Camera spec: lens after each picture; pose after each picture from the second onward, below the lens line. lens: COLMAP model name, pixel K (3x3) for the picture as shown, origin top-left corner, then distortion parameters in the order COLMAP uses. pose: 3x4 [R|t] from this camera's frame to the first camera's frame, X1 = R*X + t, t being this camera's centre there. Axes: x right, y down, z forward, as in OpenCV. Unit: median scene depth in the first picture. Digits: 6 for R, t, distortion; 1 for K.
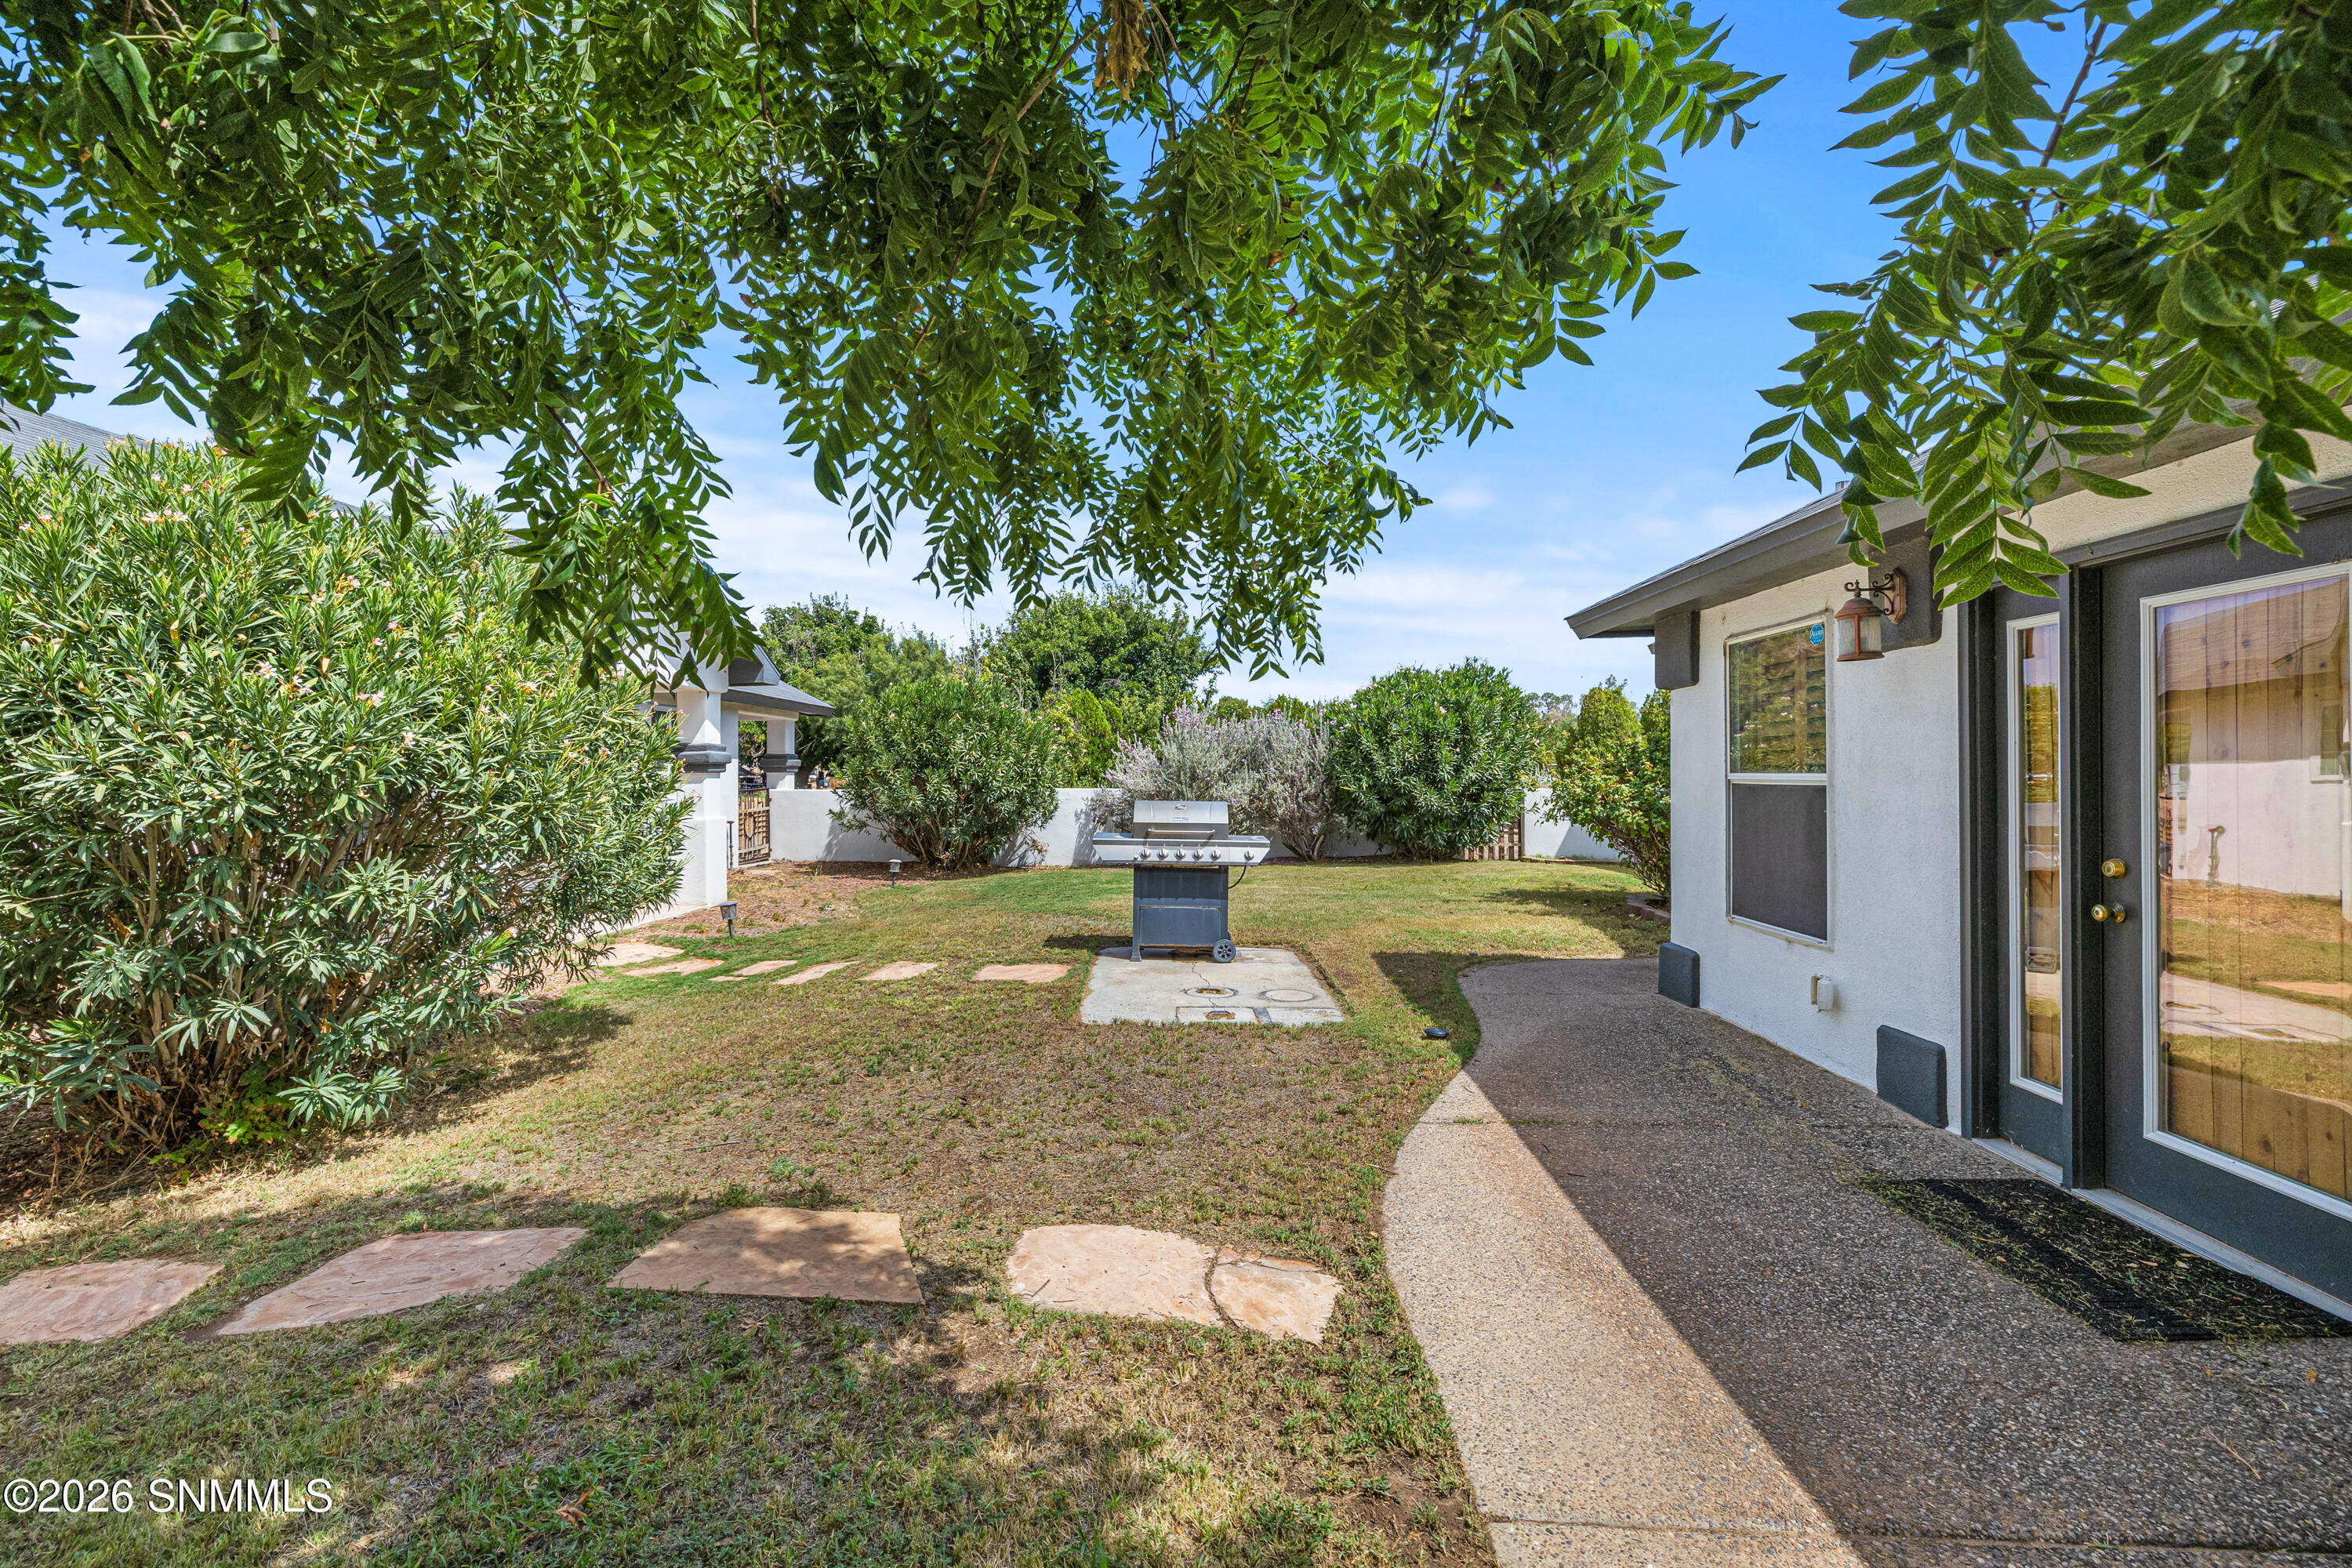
lens RADIAL K [[983.3, 0, 1176.0], [0, 983.3, 784.0], [0, 0, 1]] dist [-0.001036, -0.000053]
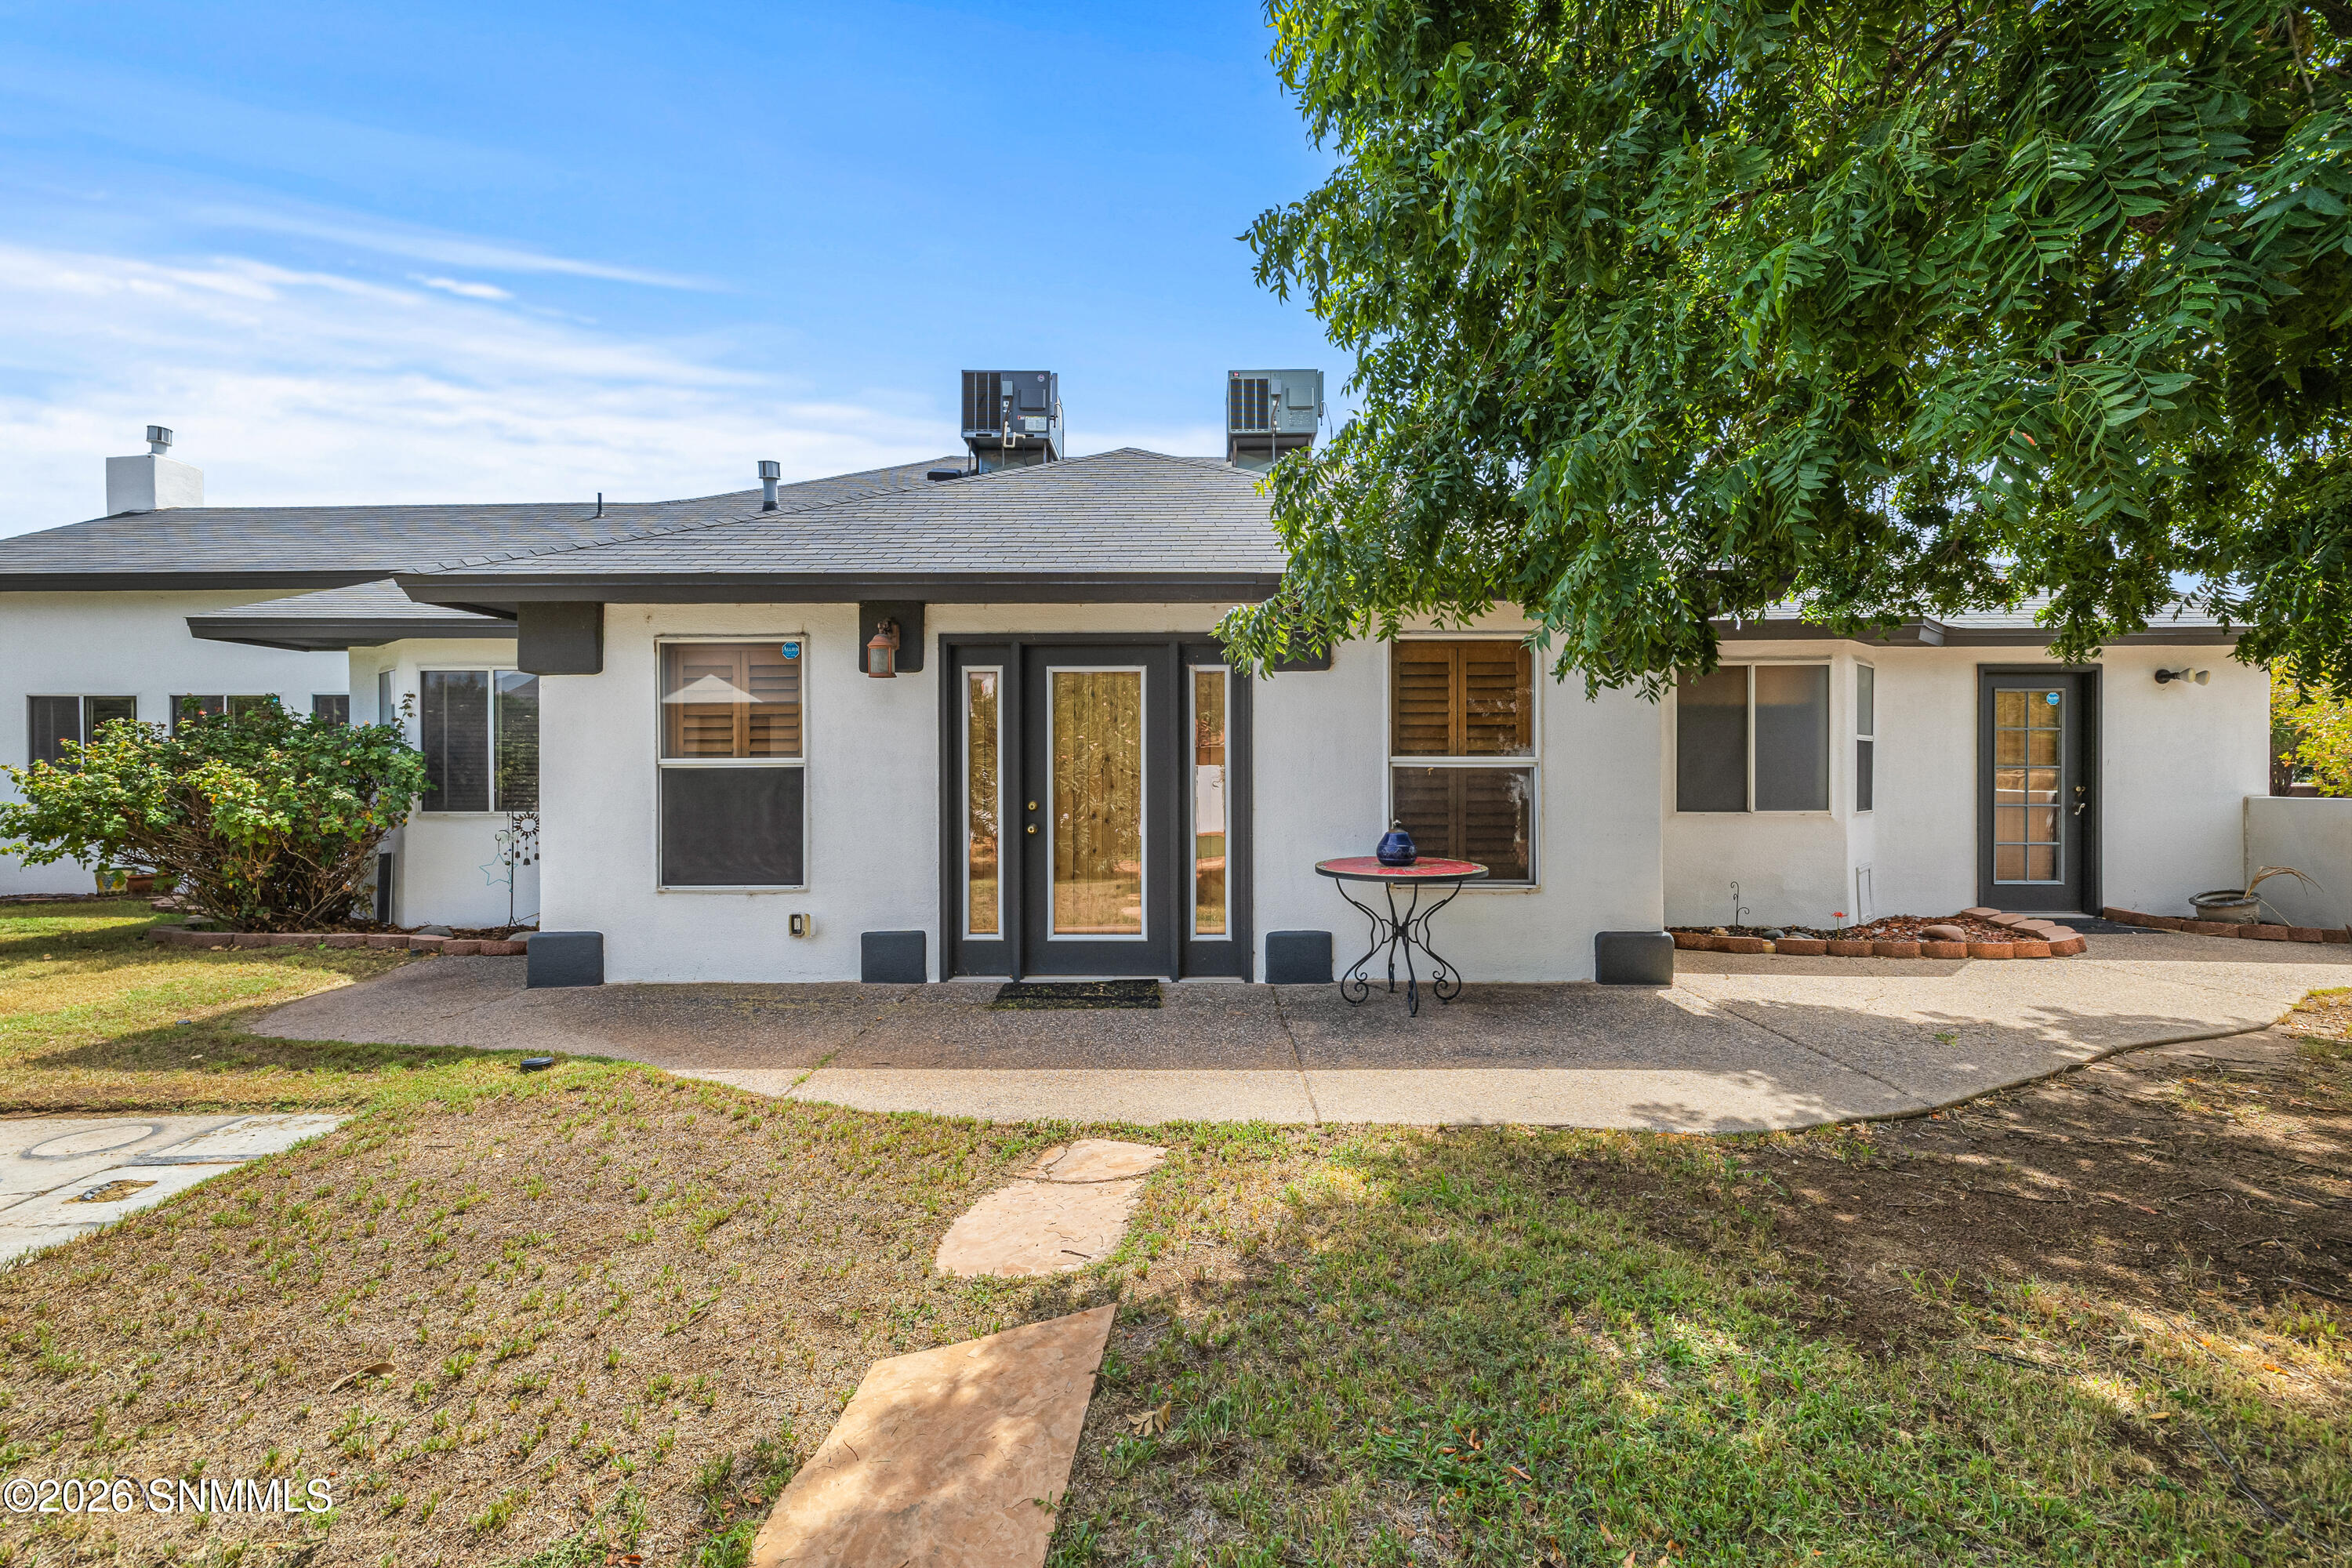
lens RADIAL K [[980.6, 0, 1176.0], [0, 980.6, 784.0], [0, 0, 1]] dist [-0.000847, -0.000078]
pose [[-0.039898, -0.013227, 0.999116, -0.953014], [0.017827, 0.999744, 0.013947, 0.022603], [-0.999045, 0.018368, -0.039652, 0.790640]]
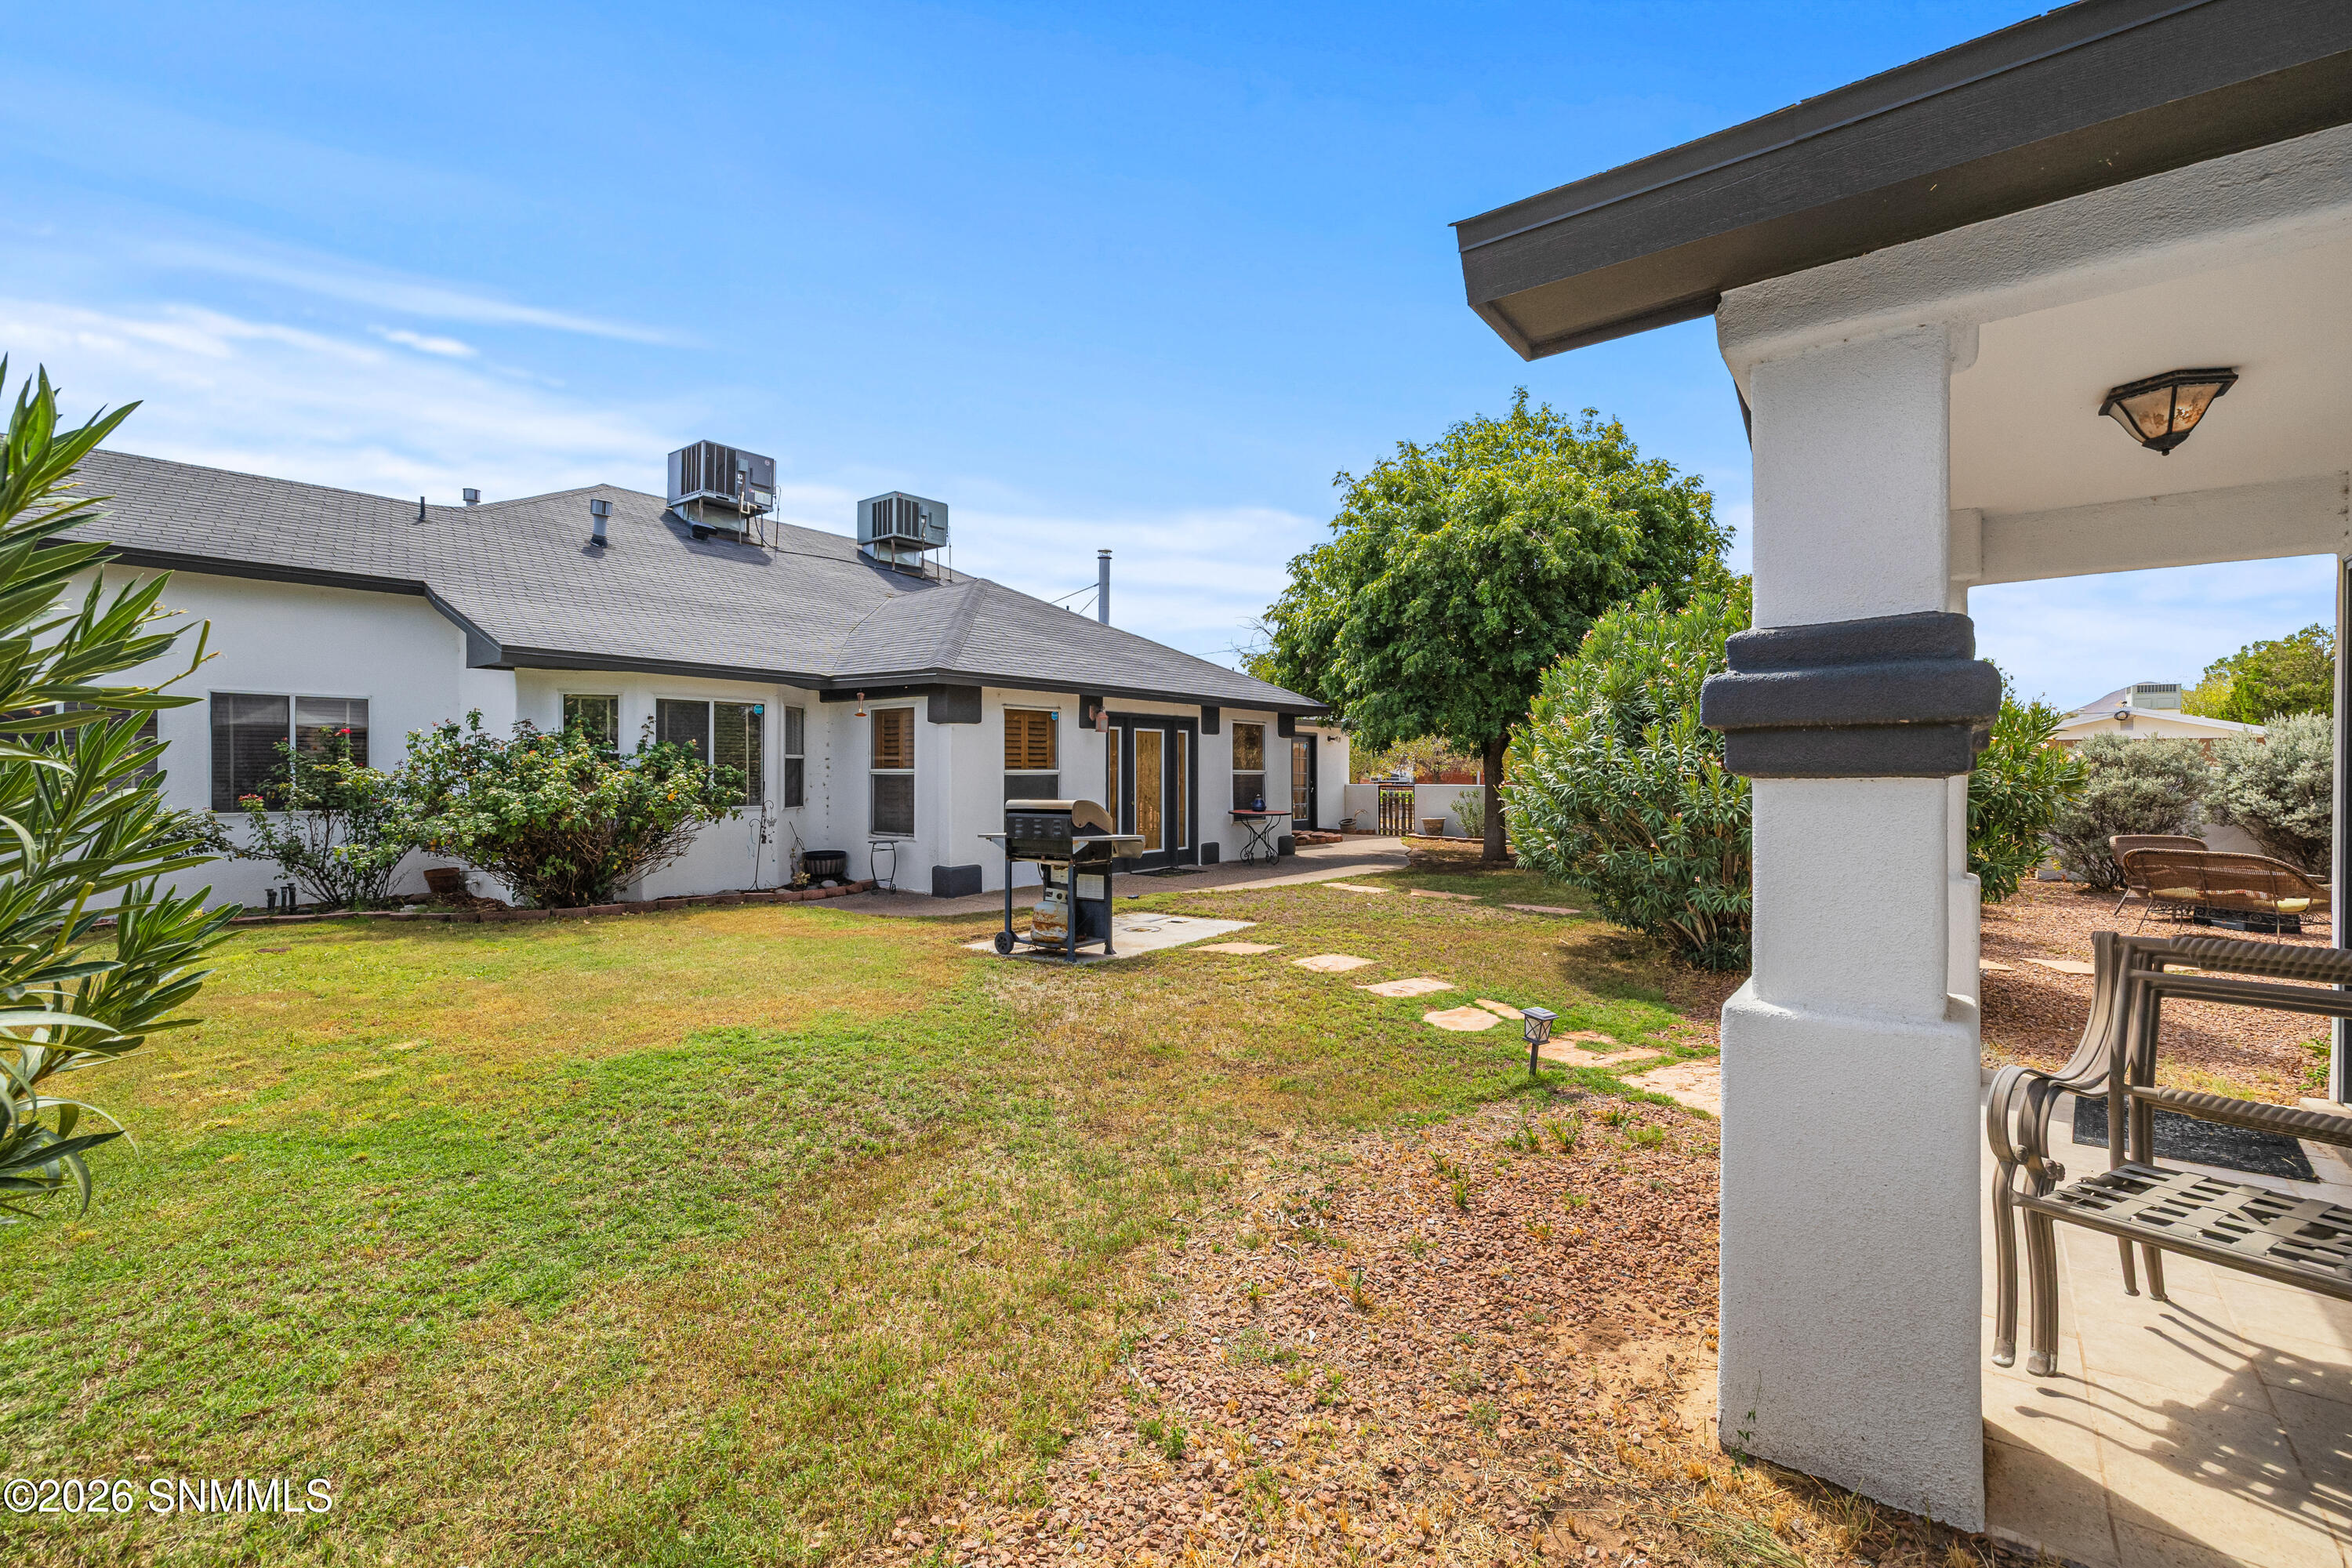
lens RADIAL K [[983.3, 0, 1176.0], [0, 983.3, 784.0], [0, 0, 1]] dist [-0.001036, -0.000053]
pose [[-0.808633, -0.008543, 0.588251, -1.625914], [0.009010, 0.999597, 0.026903, -0.058026], [-0.588244, 0.027055, -0.808231, 4.185334]]
